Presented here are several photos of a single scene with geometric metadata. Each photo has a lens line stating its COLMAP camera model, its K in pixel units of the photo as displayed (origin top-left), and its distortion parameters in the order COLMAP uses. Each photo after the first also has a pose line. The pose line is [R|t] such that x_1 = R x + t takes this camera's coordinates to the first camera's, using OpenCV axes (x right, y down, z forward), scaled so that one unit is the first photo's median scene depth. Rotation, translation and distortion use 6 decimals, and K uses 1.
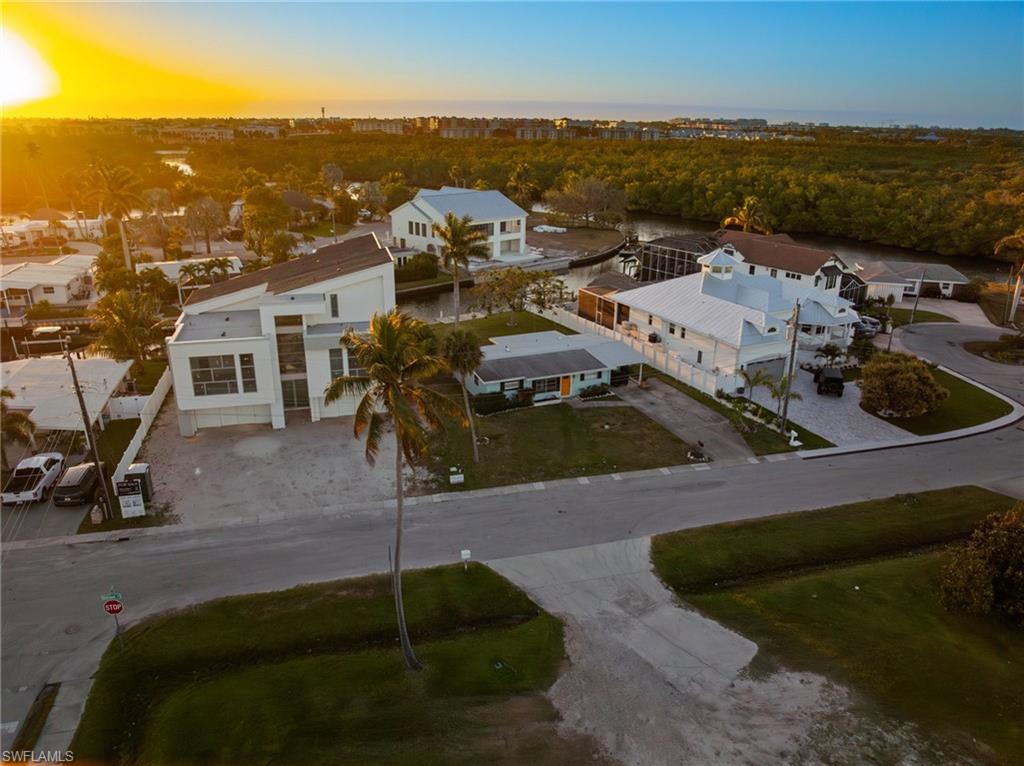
lens RADIAL K [[719.3, 0, 512.0], [0, 719.3, 383.0], [0, 0, 1]] dist [-0.041920, 0.005557]
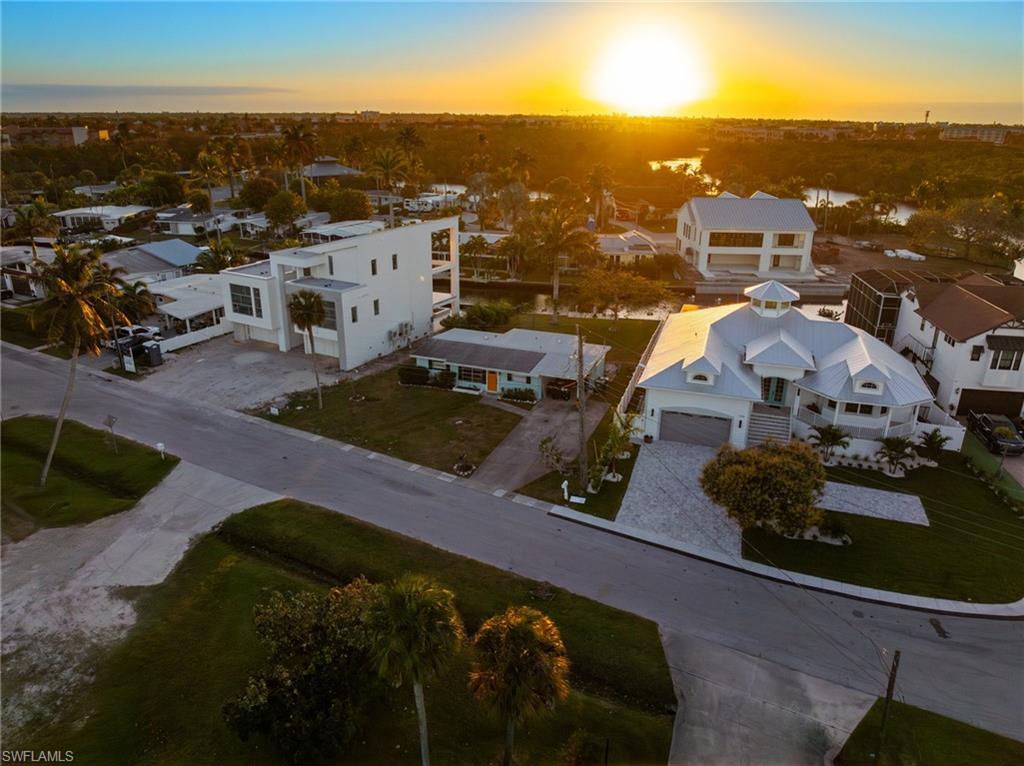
lens RADIAL K [[719.3, 0, 512.0], [0, 719.3, 383.0], [0, 0, 1]] dist [-0.041920, 0.005557]
pose [[0.712948, 0.243216, -0.657686, 0.765797], [-0.244988, 0.965211, 0.091367, -0.093020], [0.657028, 0.095985, 0.747730, 0.277733]]
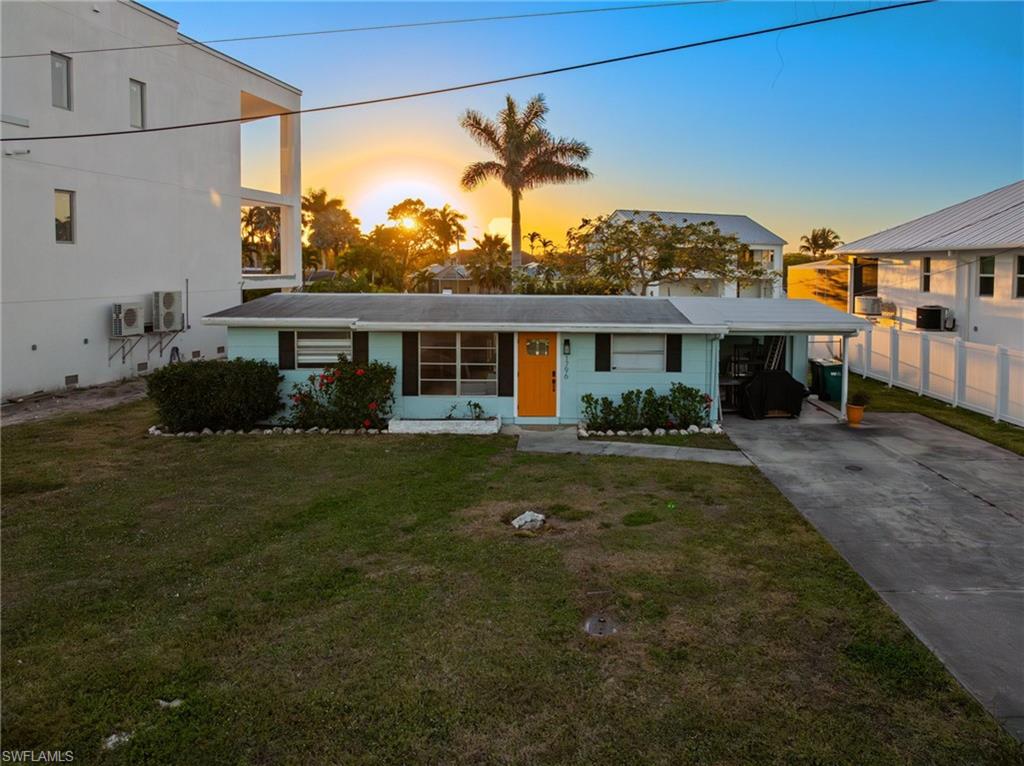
lens RADIAL K [[750.6, 0, 608.1], [0, 750.6, 307.1], [0, 0, 1]] dist [-0.044266, 0.003838]
pose [[0.941478, 0.017824, -0.336603, 0.202441], [-0.118288, 0.952563, -0.280413, 0.056030], [0.315637, 0.303818, 0.898926, 0.752466]]
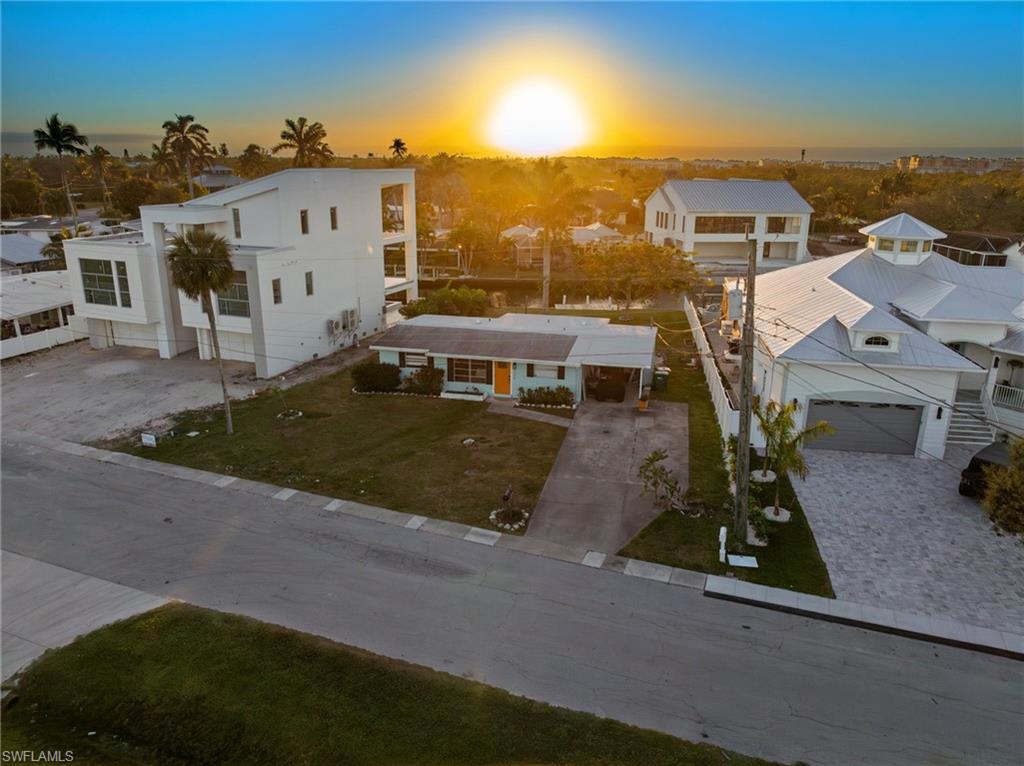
lens RADIAL K [[719.3, 0, 512.0], [0, 719.3, 383.0], [0, 0, 1]] dist [-0.041920, 0.005557]
pose [[0.804541, 0.170678, -0.568844, 0.460038], [-0.204311, 0.978895, 0.004745, 0.002670], [0.557648, 0.112404, 0.822432, 0.481445]]
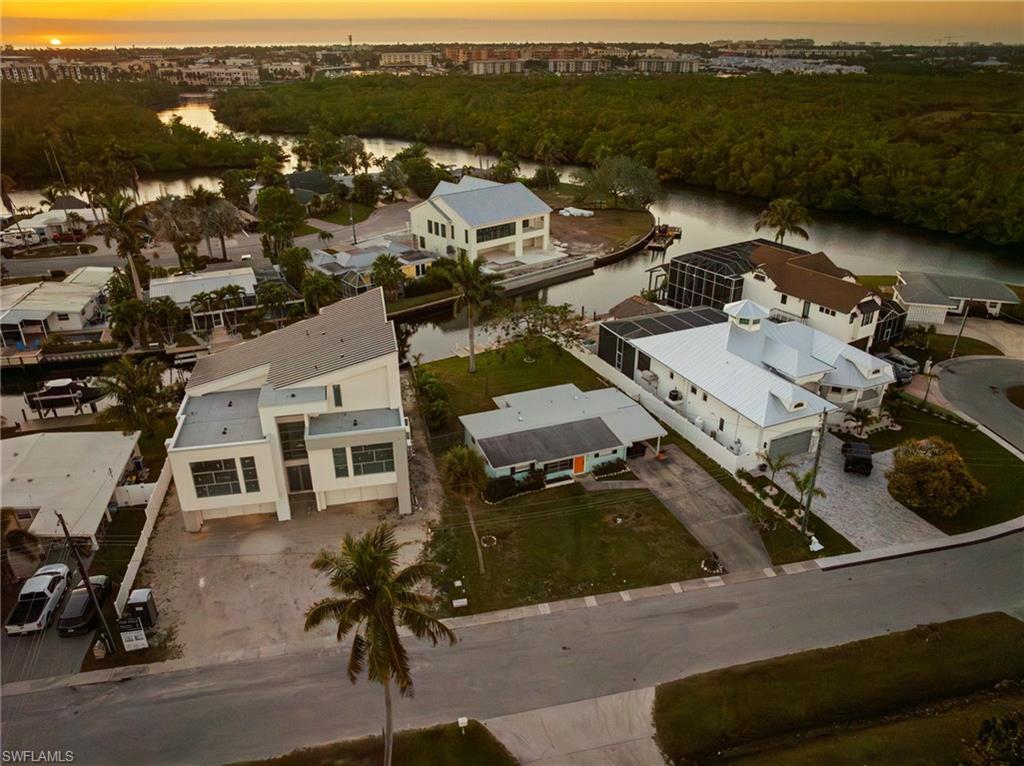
lens RADIAL K [[719.3, 0, 512.0], [0, 719.3, 383.0], [0, 0, 1]] dist [-0.041920, 0.005557]
pose [[0.998989, 0.006549, -0.044486, 0.027332], [-0.002253, 0.995383, 0.095960, -0.200276], [0.044909, -0.095763, 0.994391, 0.047490]]
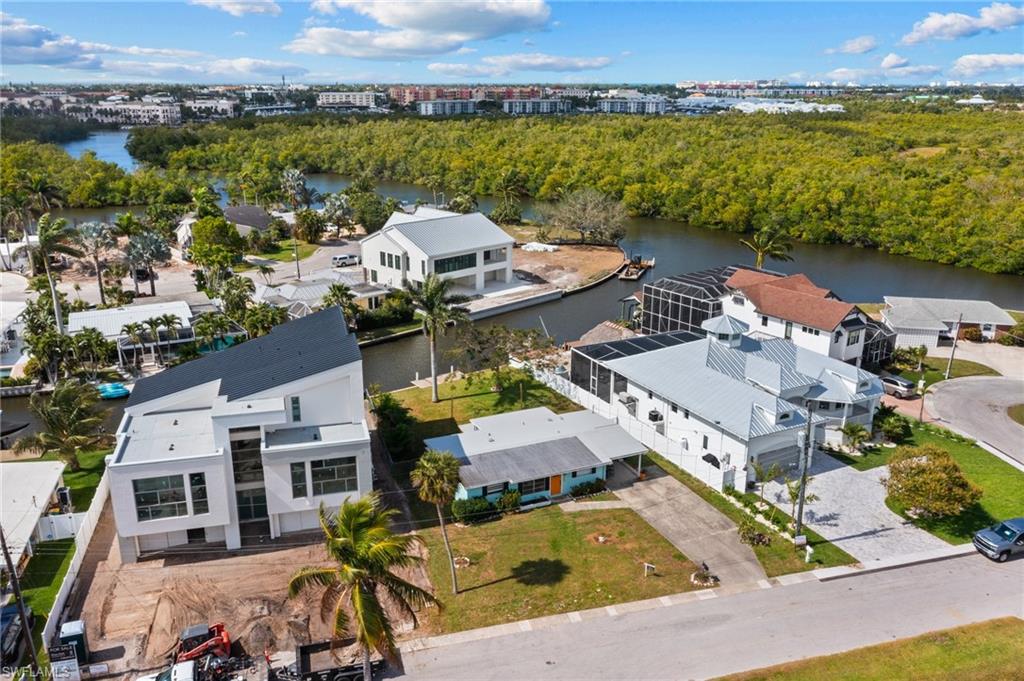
lens RADIAL K [[825.3, 0, 512.0], [0, 825.3, 340.5], [0, 0, 1]] dist [-0.006882, 0.007837]
pose [[0.999845, -0.013304, 0.011508, 0.010986], [0.013847, 0.998728, -0.048473, -0.128134], [-0.010848, 0.048625, 0.998758, -0.036690]]
